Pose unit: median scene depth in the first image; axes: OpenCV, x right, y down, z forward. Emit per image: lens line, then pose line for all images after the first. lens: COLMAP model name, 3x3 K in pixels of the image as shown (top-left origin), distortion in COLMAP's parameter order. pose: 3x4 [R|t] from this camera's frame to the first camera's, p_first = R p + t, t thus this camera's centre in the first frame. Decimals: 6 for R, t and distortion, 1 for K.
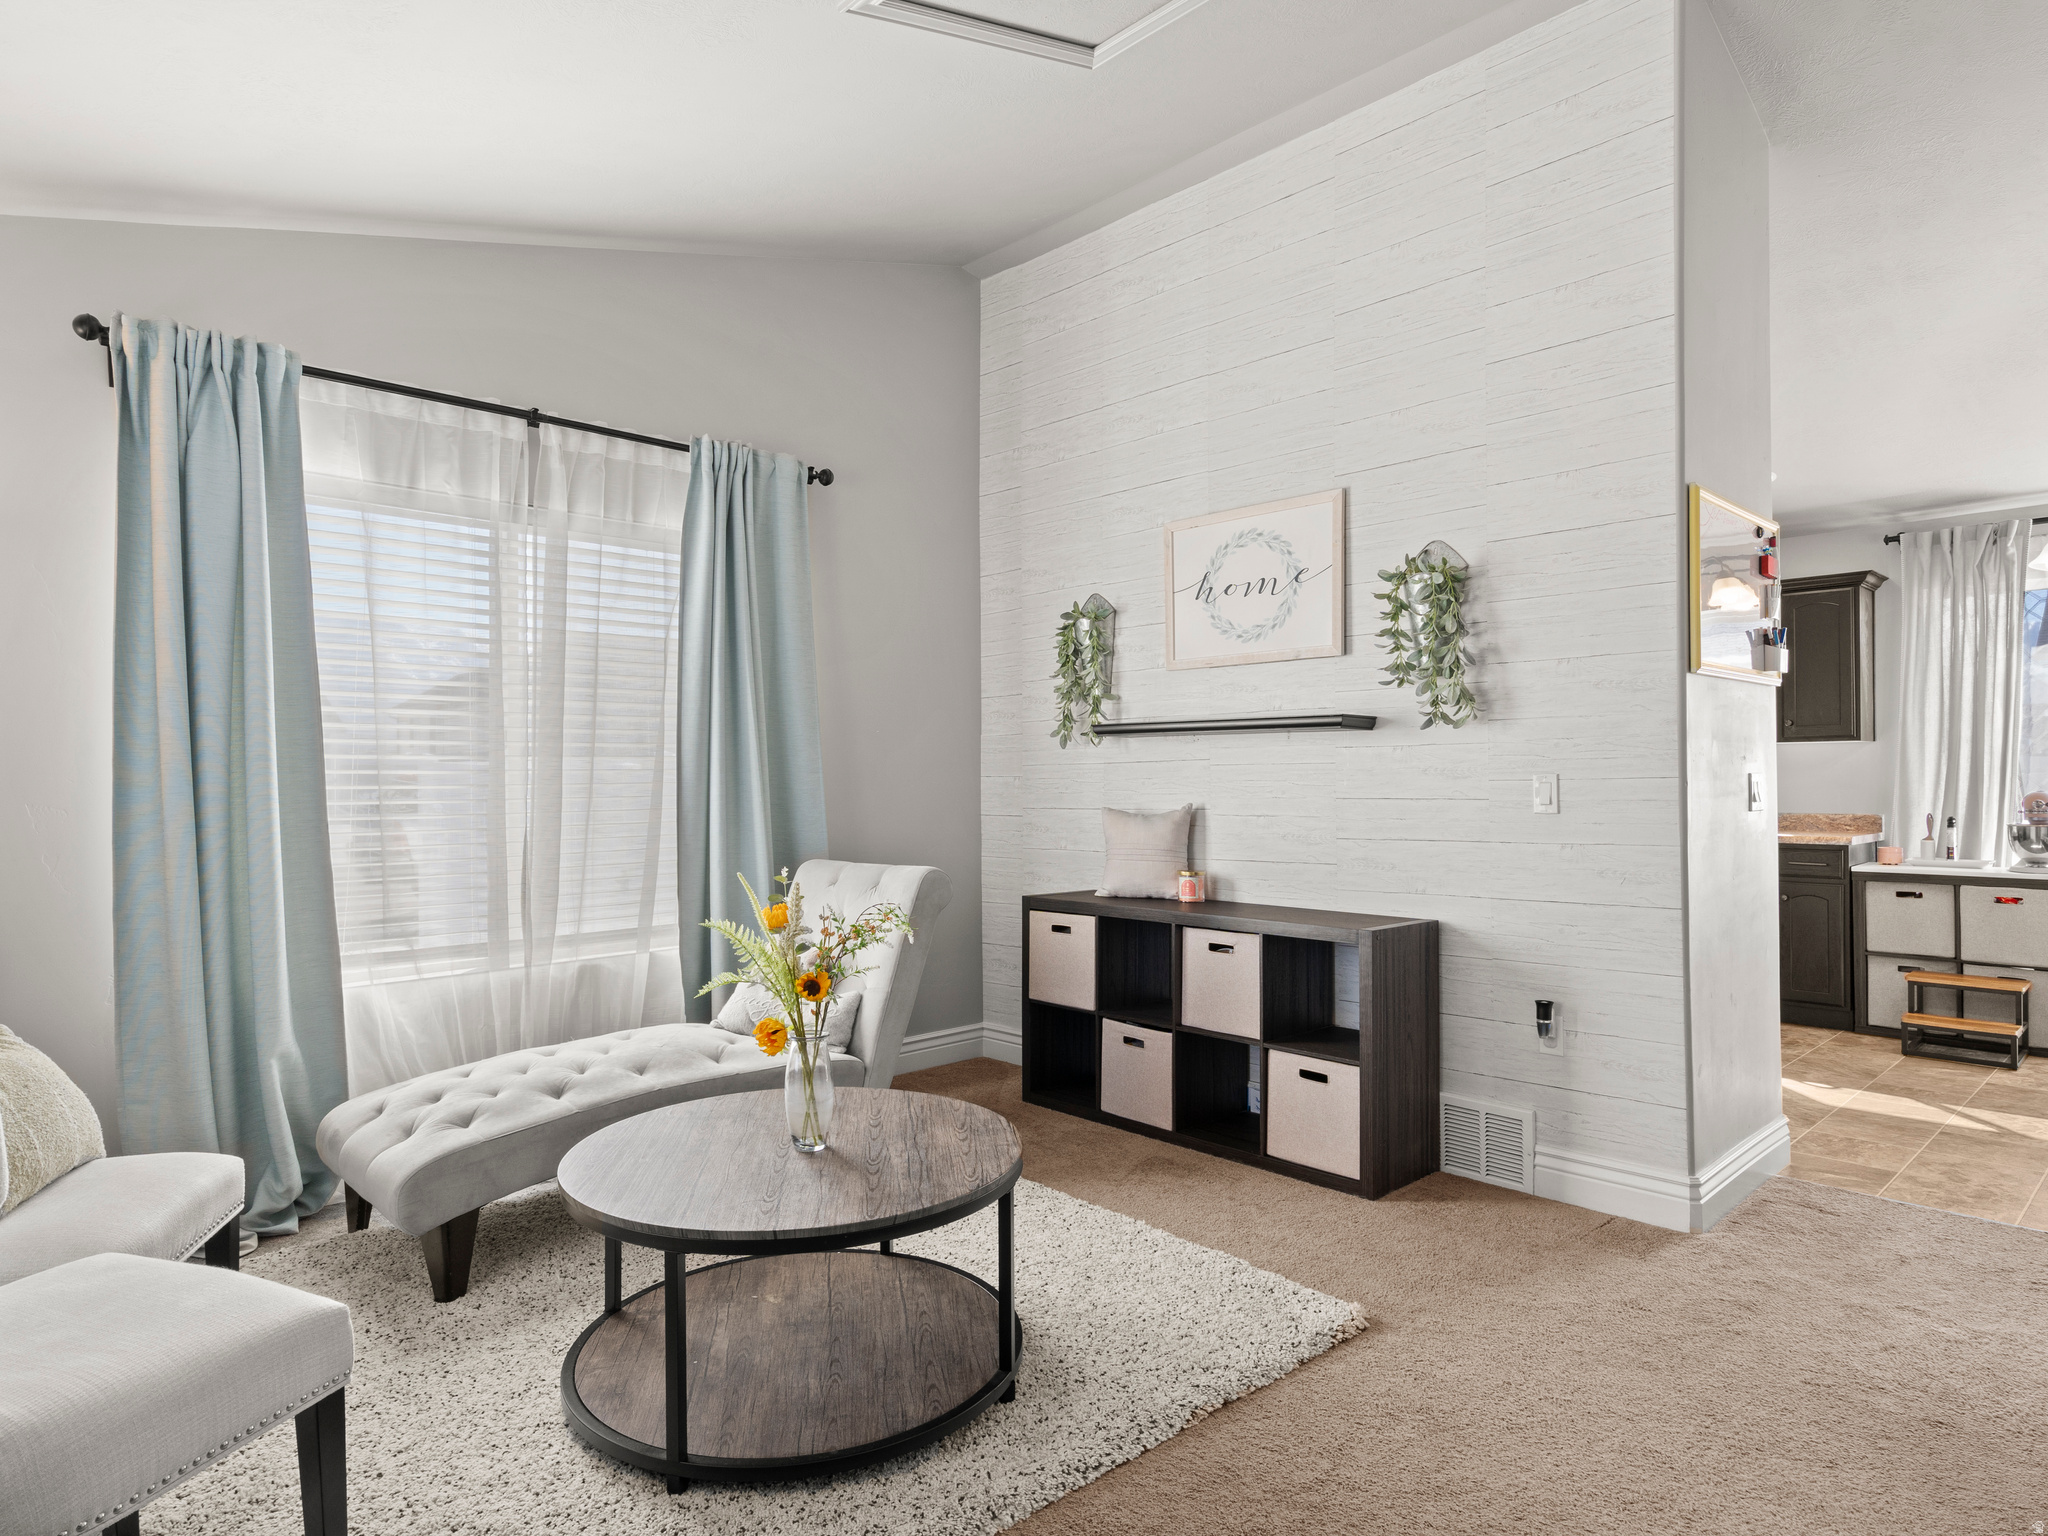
lens RADIAL K [[1188.4, 0, 1016.9], [0, 1188.4, 800.0], [0, 0, 1]] dist [-0.004403, 0.005105]
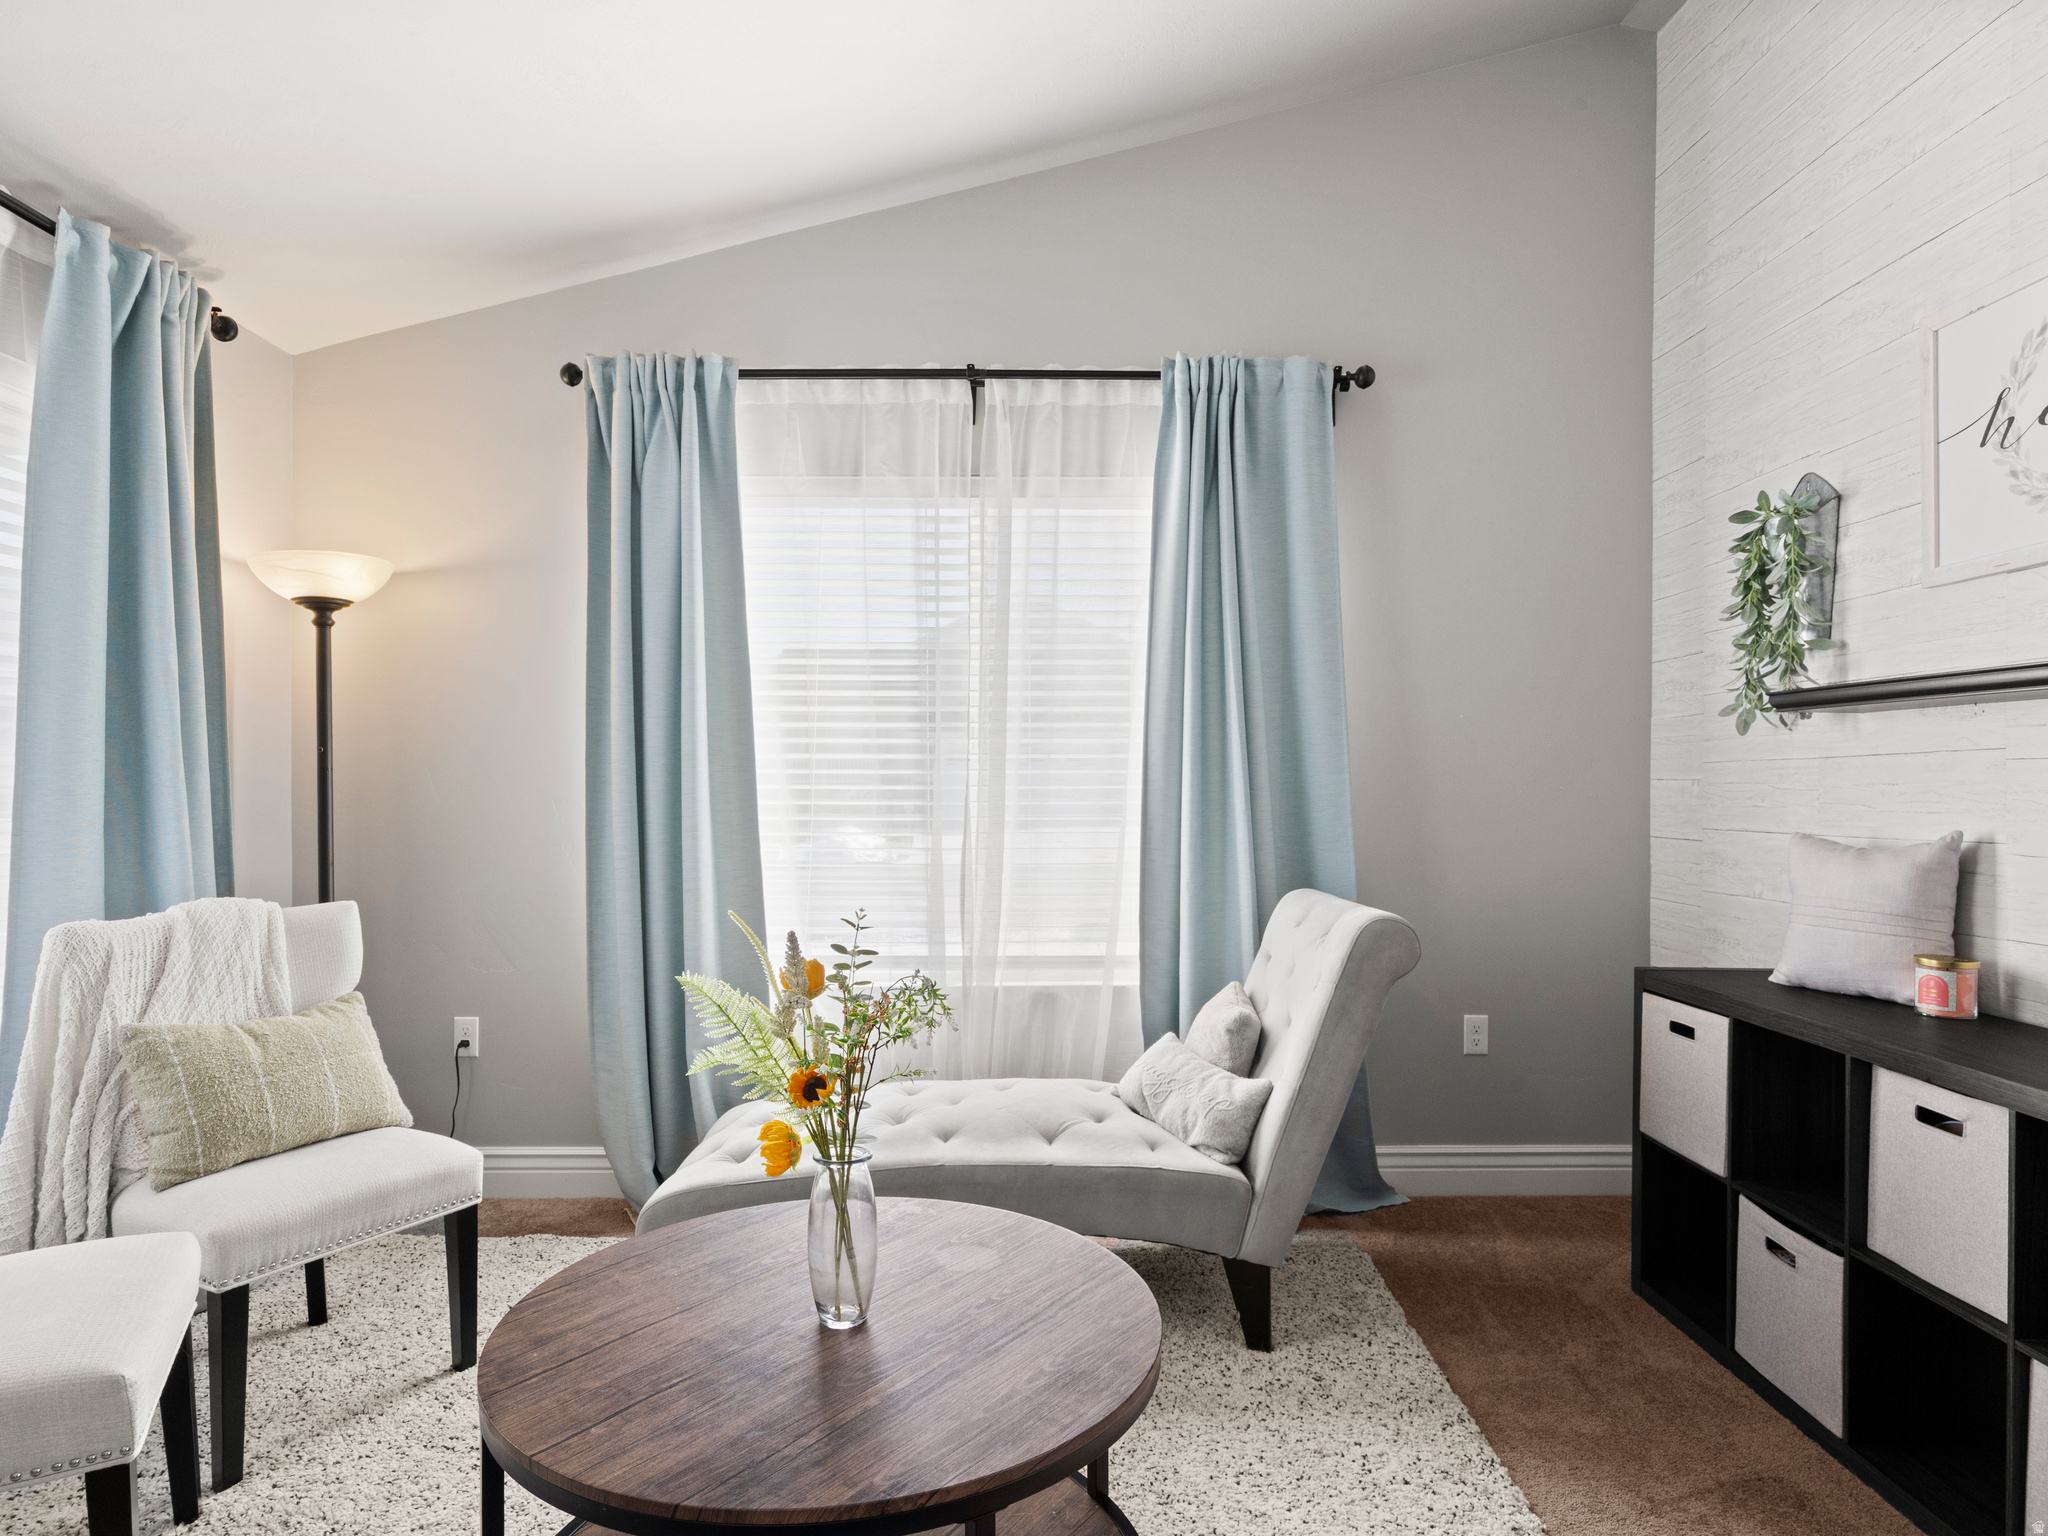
lens RADIAL K [[1188.4, 0, 1016.9], [0, 1188.4, 800.0], [0, 0, 1]] dist [-0.004403, 0.005105]
pose [[0.728027, 0.017482, -0.685325, 0.214719], [-0.017692, 0.999821, 0.006710, -0.007744], [0.685320, 0.007240, 0.728206, 0.338294]]
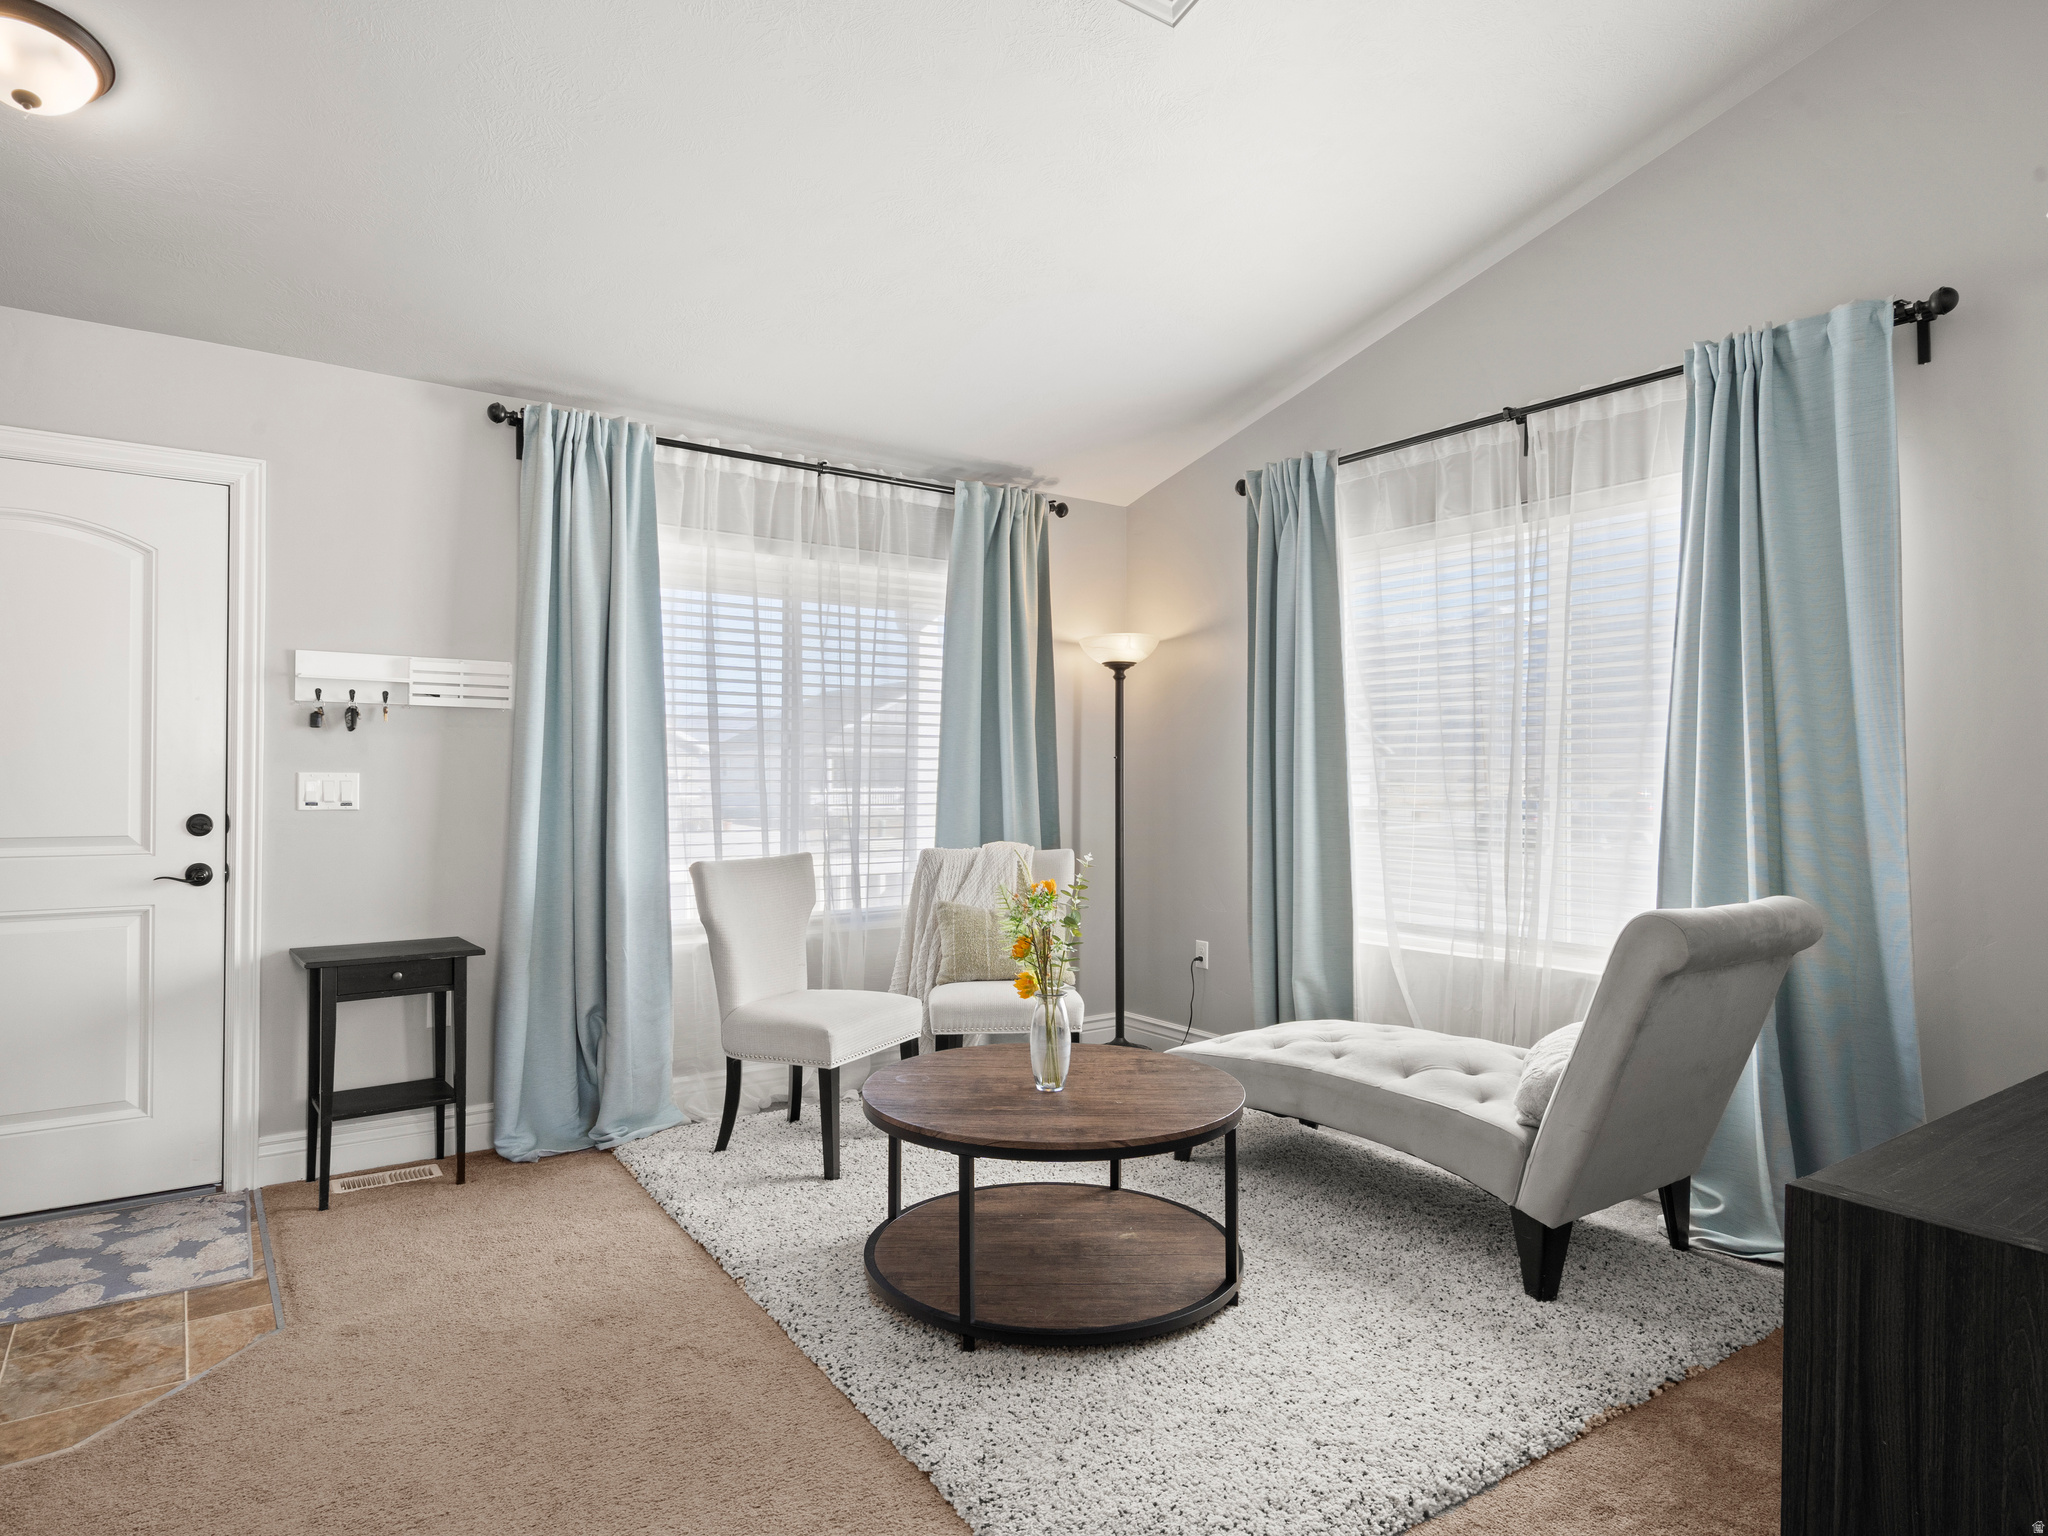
lens RADIAL K [[1188.4, 0, 1016.9], [0, 1188.4, 800.0], [0, 0, 1]] dist [-0.004403, 0.005105]
pose [[-0.141757, 0.024215, -0.989605, 0.588821], [-0.022067, 0.999375, 0.027615, -0.015395], [0.989656, 0.025752, -0.141134, 0.668073]]
